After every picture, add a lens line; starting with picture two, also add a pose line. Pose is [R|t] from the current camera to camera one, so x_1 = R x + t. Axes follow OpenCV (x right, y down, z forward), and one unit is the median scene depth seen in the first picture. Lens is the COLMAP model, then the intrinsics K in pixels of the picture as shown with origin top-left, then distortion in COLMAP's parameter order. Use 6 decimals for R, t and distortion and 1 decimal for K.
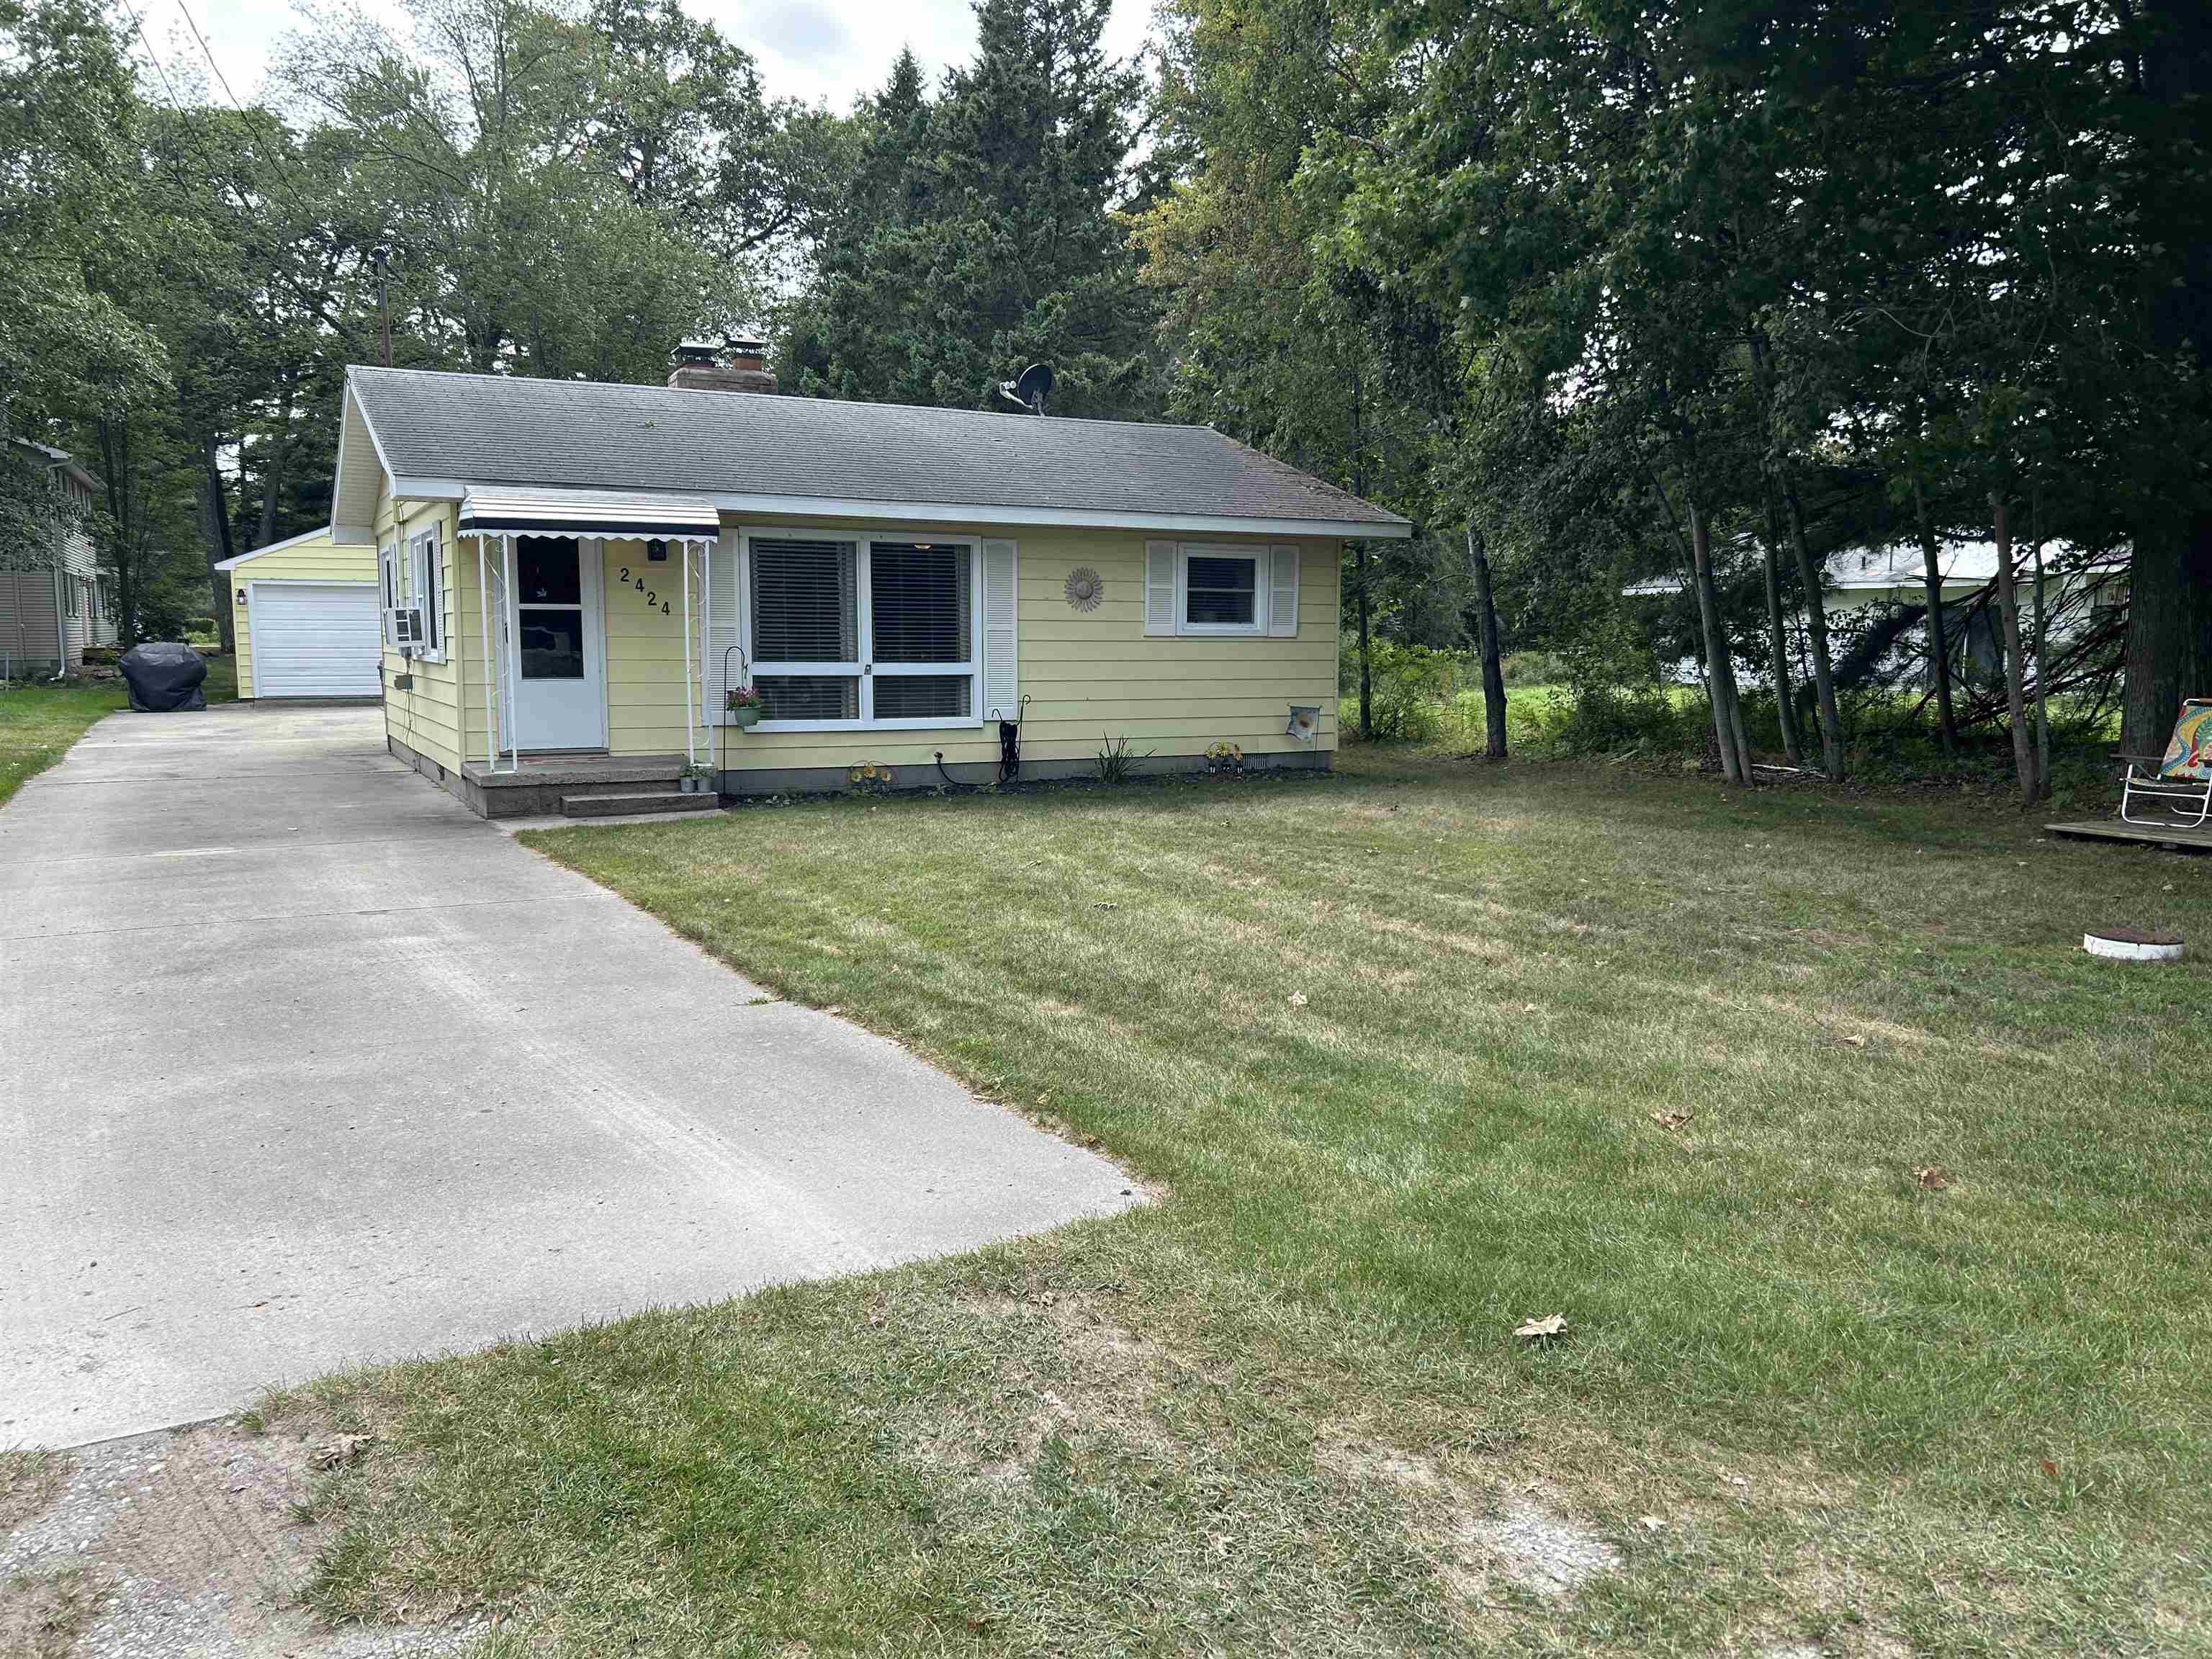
lens RADIAL K [[1681.6, 0, 1104.4], [0, 1681.6, 831.6], [0, 0, 1]] dist [0.047126, -0.051212]
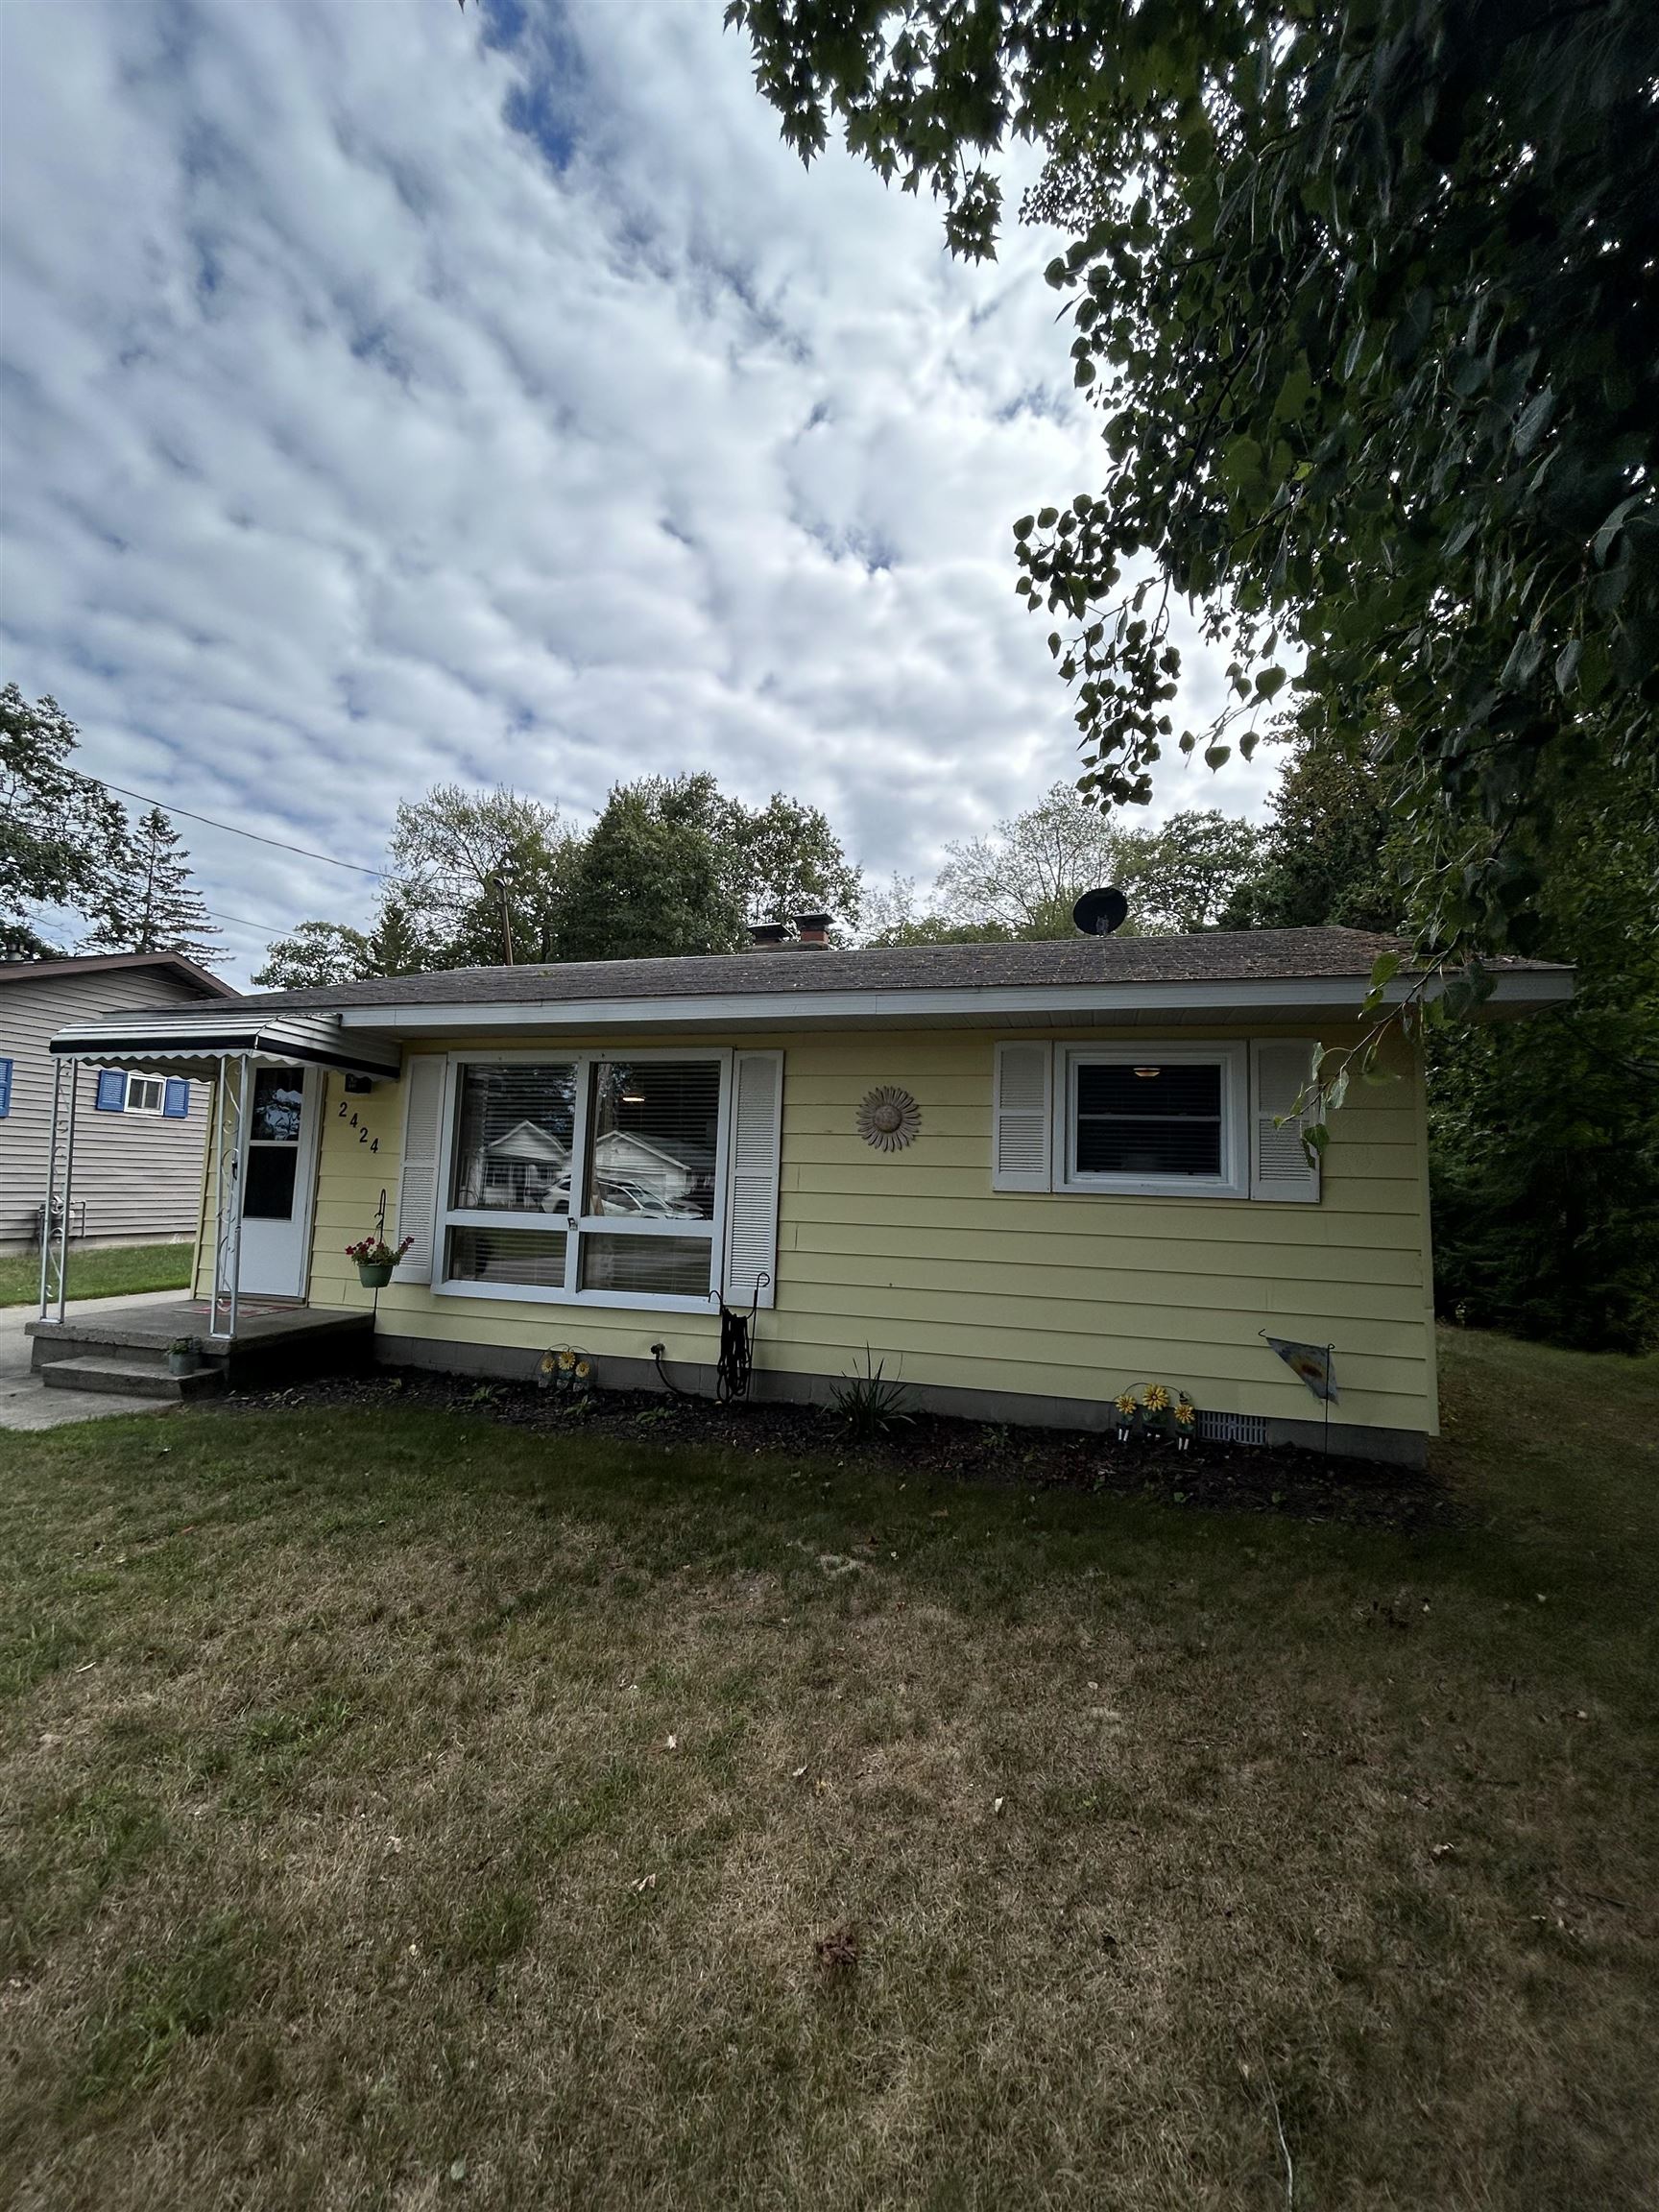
lens RADIAL K [[887.9, 0, 826.0], [0, 887.9, 1108.6], [0, 0, 1]] dist [-0.002438, 0.001015]
pose [[0.719393, -0.044663, -0.693166, 0.217832], [-0.106469, 0.979047, -0.173582, -0.086651], [0.686395, 0.198674, 0.699565, 0.755346]]
